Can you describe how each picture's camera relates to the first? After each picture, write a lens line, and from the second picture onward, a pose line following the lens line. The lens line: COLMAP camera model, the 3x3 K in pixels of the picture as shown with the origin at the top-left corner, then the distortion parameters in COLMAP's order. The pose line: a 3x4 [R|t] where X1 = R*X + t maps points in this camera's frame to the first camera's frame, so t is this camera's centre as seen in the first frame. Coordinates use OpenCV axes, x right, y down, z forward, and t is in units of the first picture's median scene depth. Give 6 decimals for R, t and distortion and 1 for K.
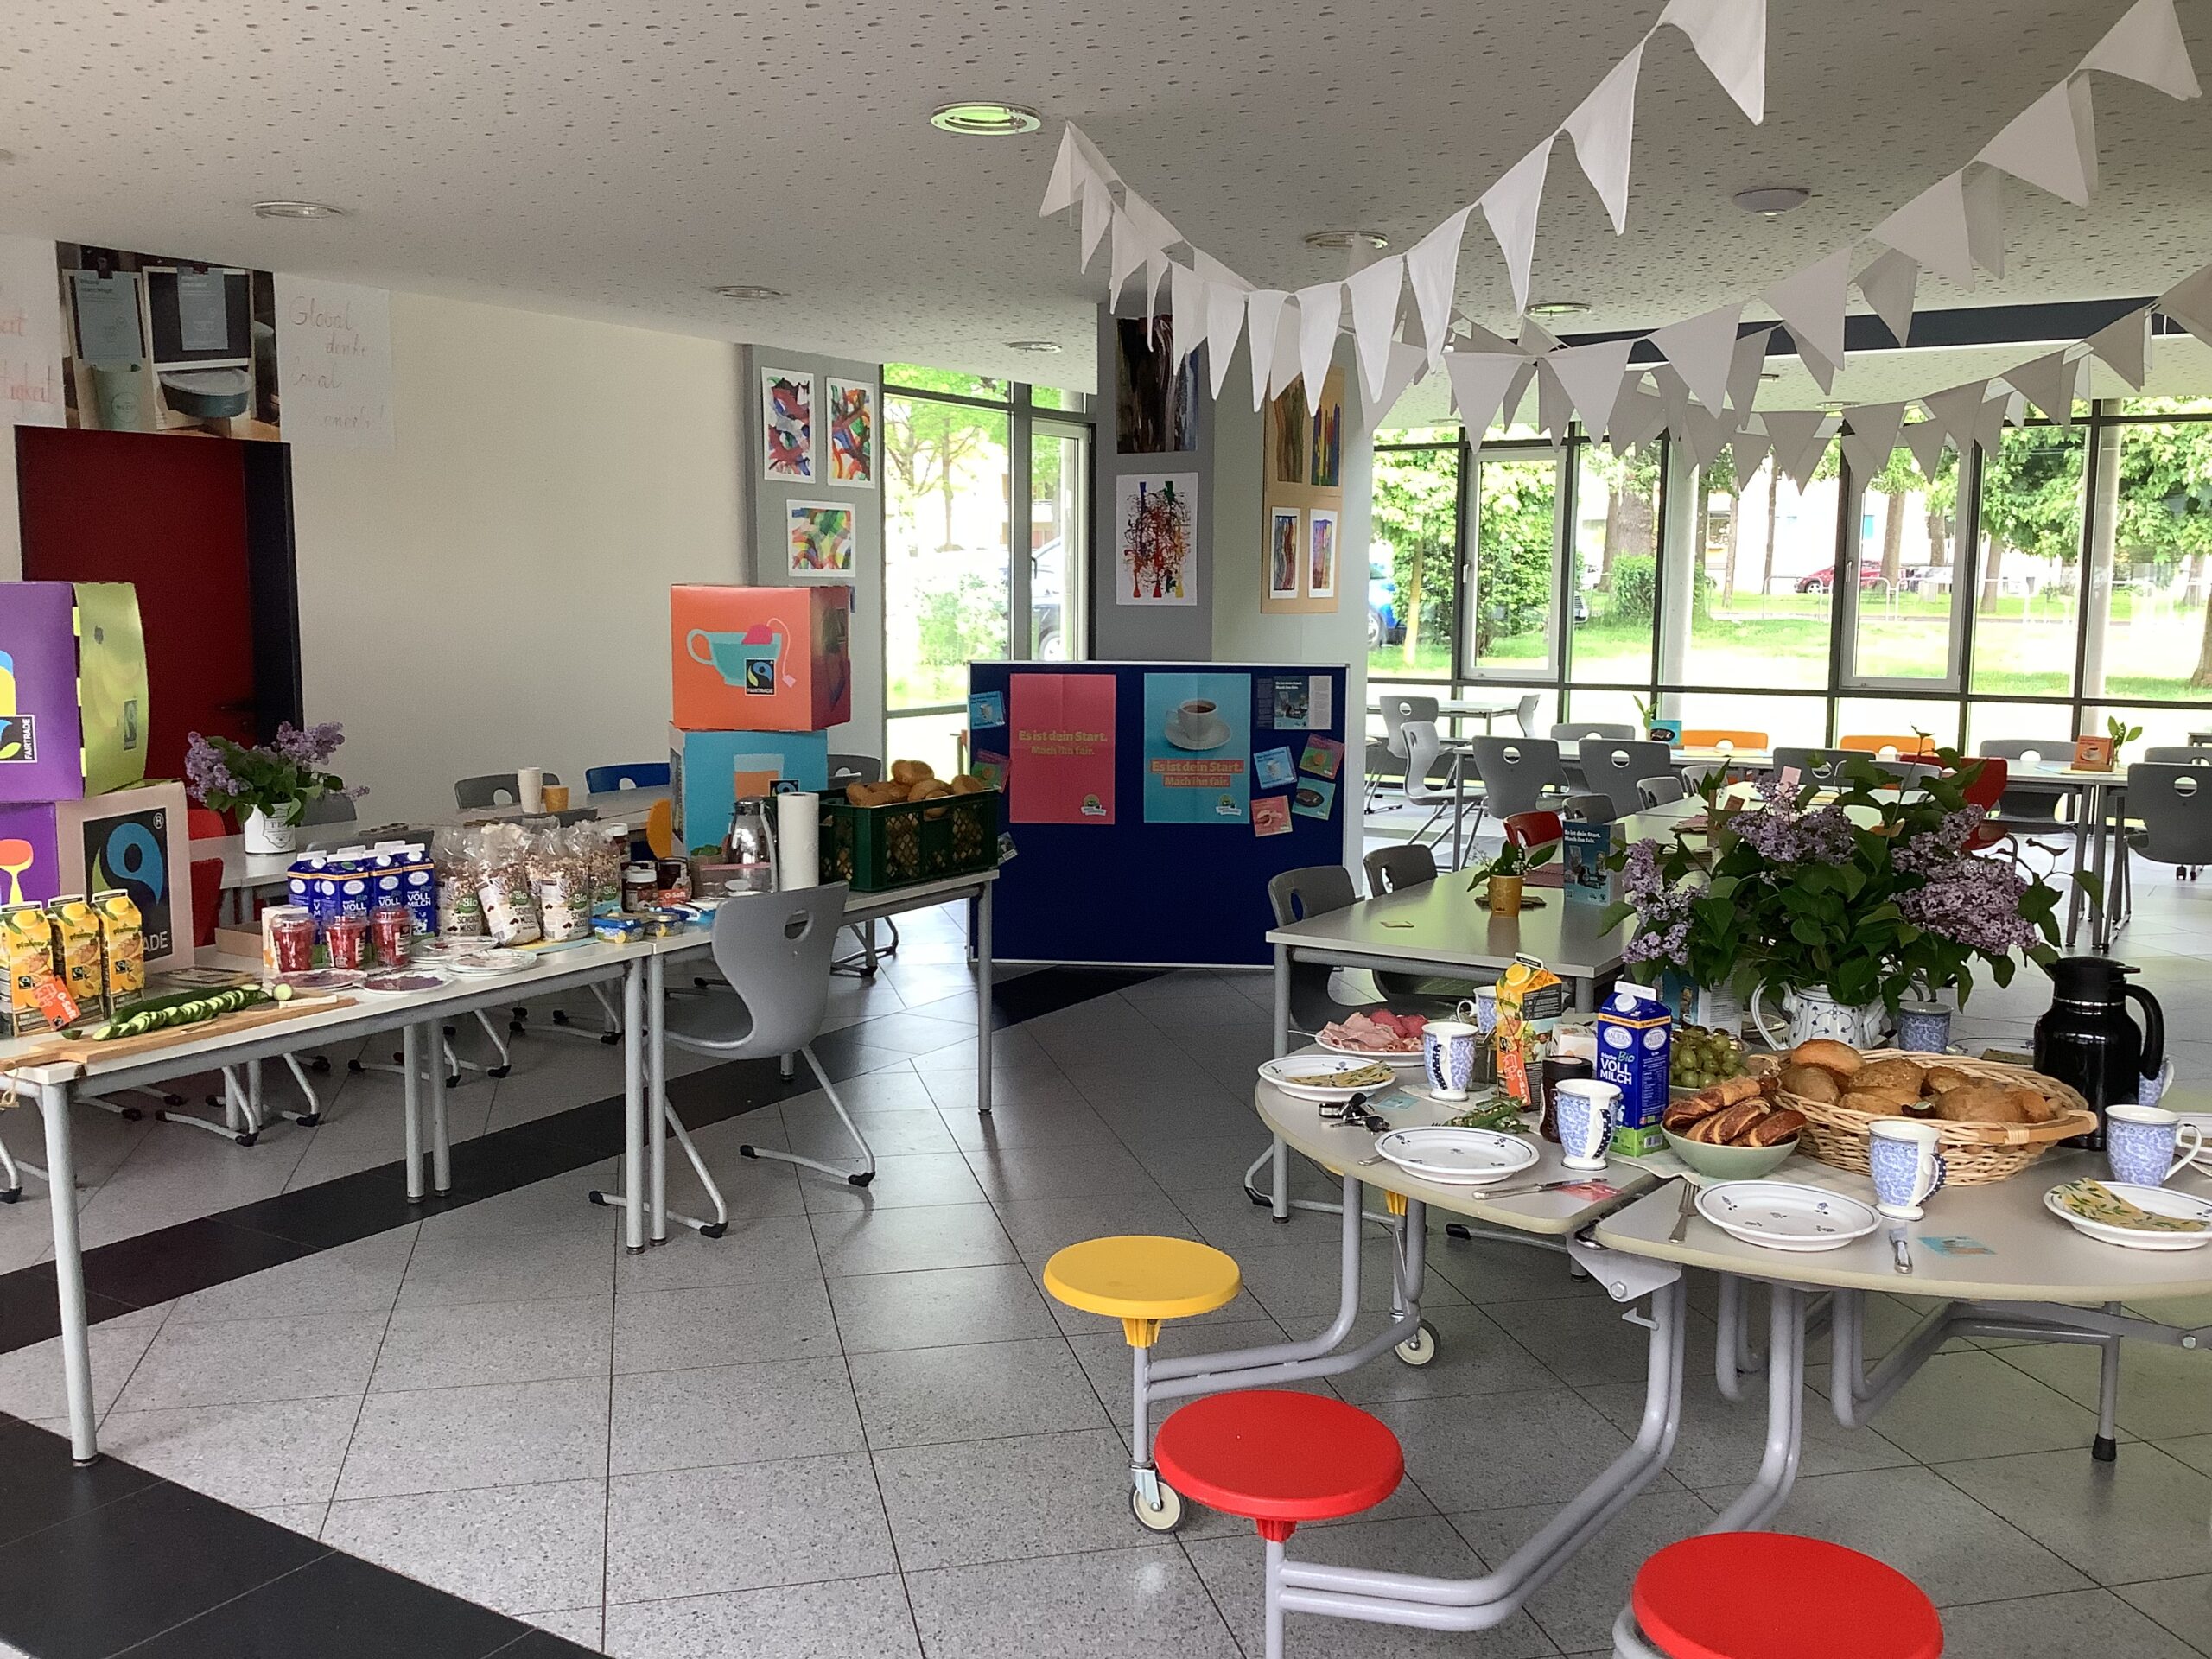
lens RADIAL K [[1976.3, 0, 1093.0], [0, 1976.3, 828.0], [0, 0, 1]] dist [0.136814, -0.288979]
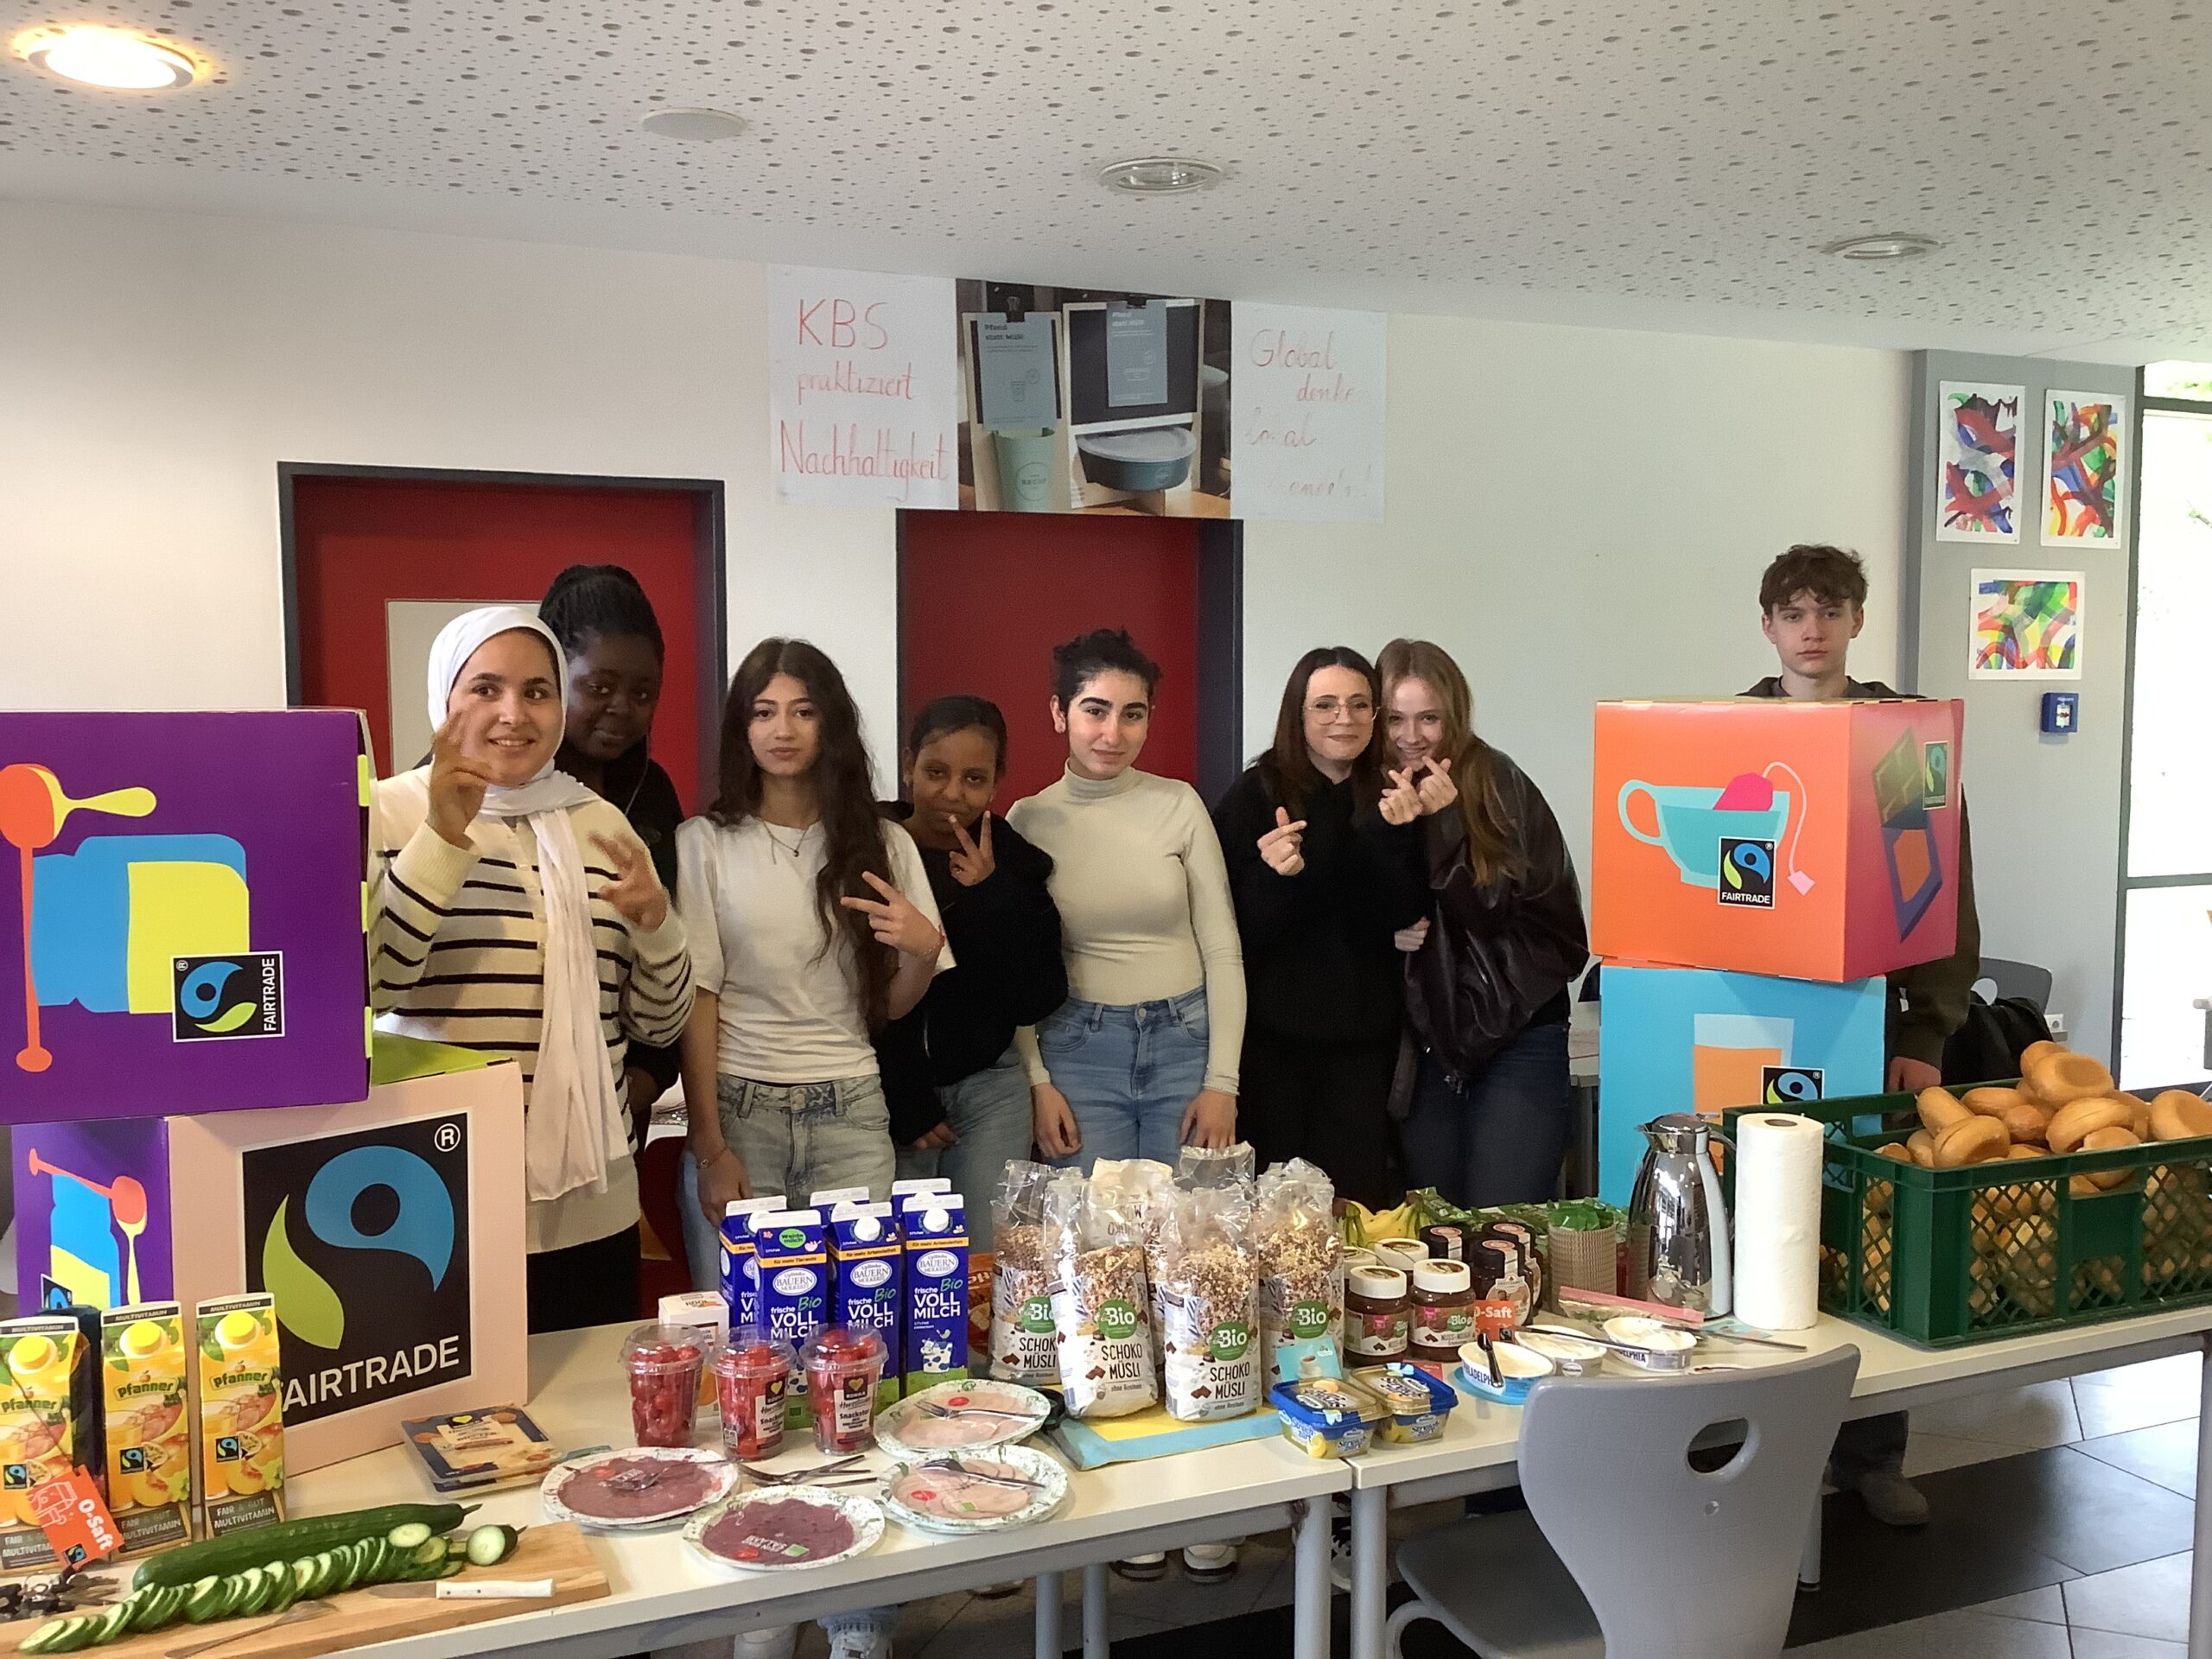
lens RADIAL K [[1986.2, 0, 1099.9], [0, 1986.2, 819.1], [0, 0, 1]] dist [0.127915, -0.243056]
pose [[0.822465, 0.031814, -0.567926, -0.004405], [-0.064322, 0.997232, -0.037287, -0.048691], [0.565168, 0.067197, 0.822235, 0.379587]]
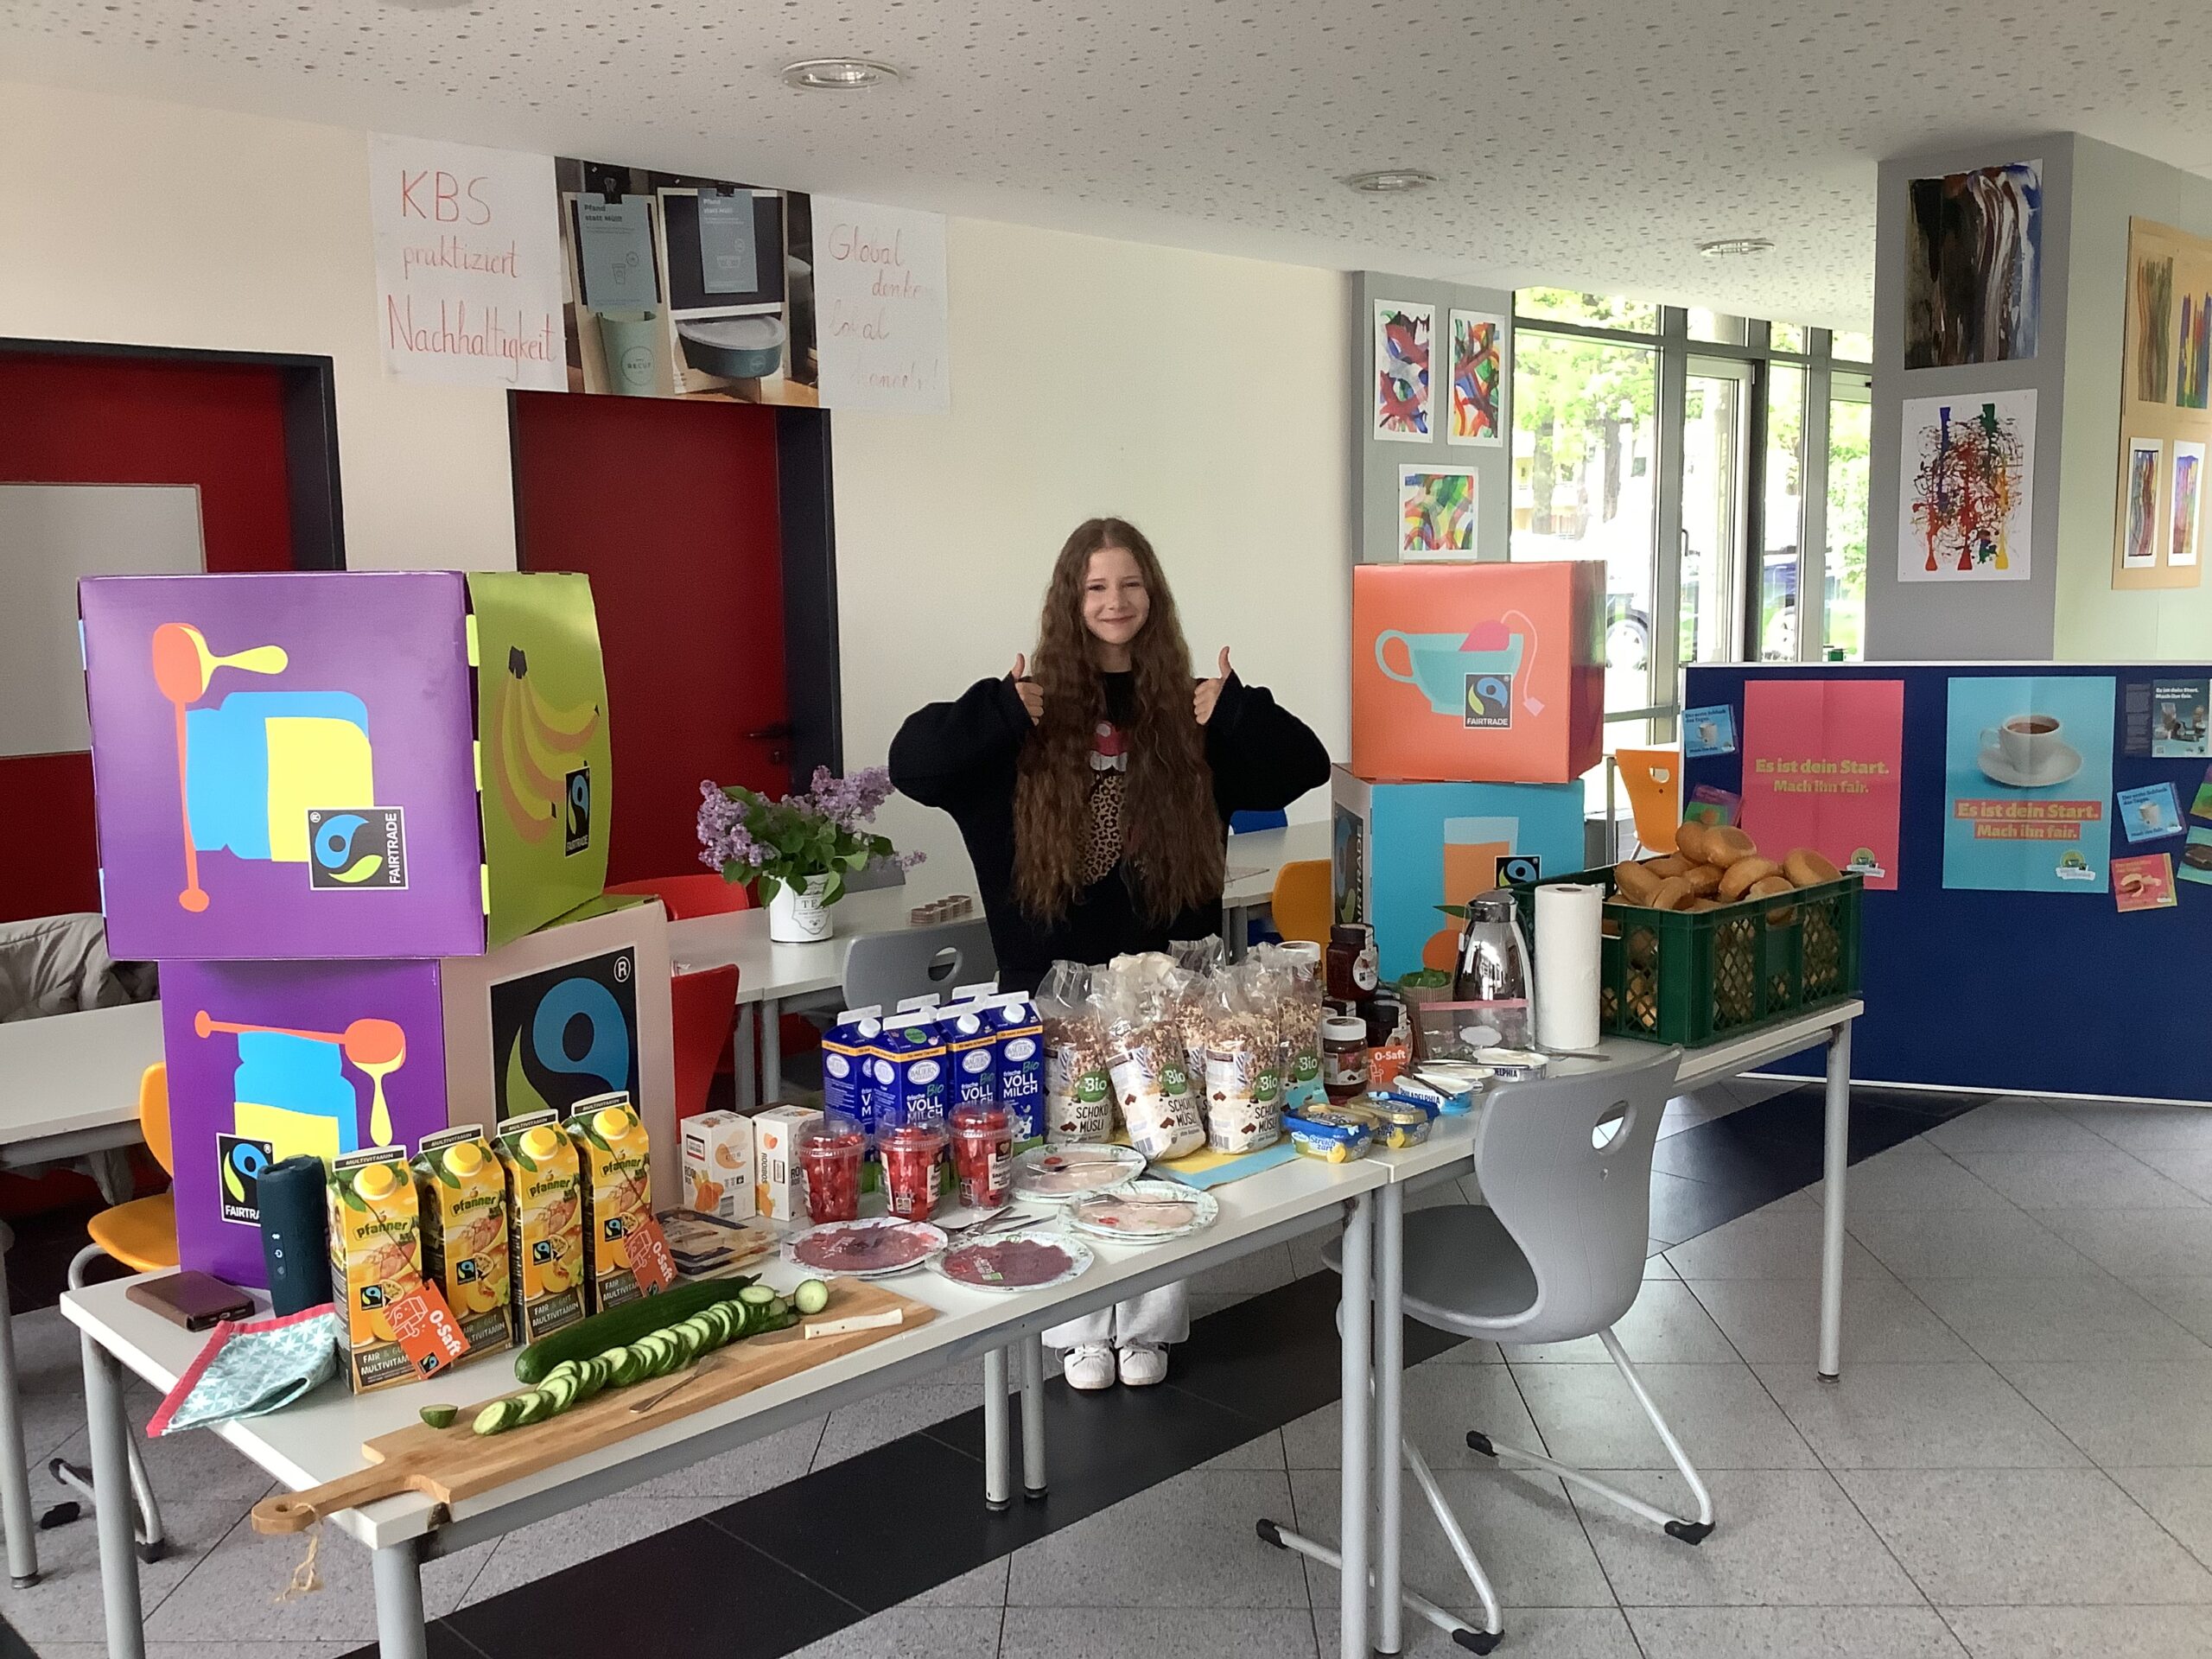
lens RADIAL K [[1976.3, 0, 1093.0], [0, 1976.3, 828.0], [0, 0, 1]] dist [0.136814, -0.288979]
pose [[0.969568, 0.008596, -0.244671, -0.109489], [-0.007797, 0.999961, 0.004234, -0.029471], [0.244698, -0.002197, 0.969597, 0.272795]]
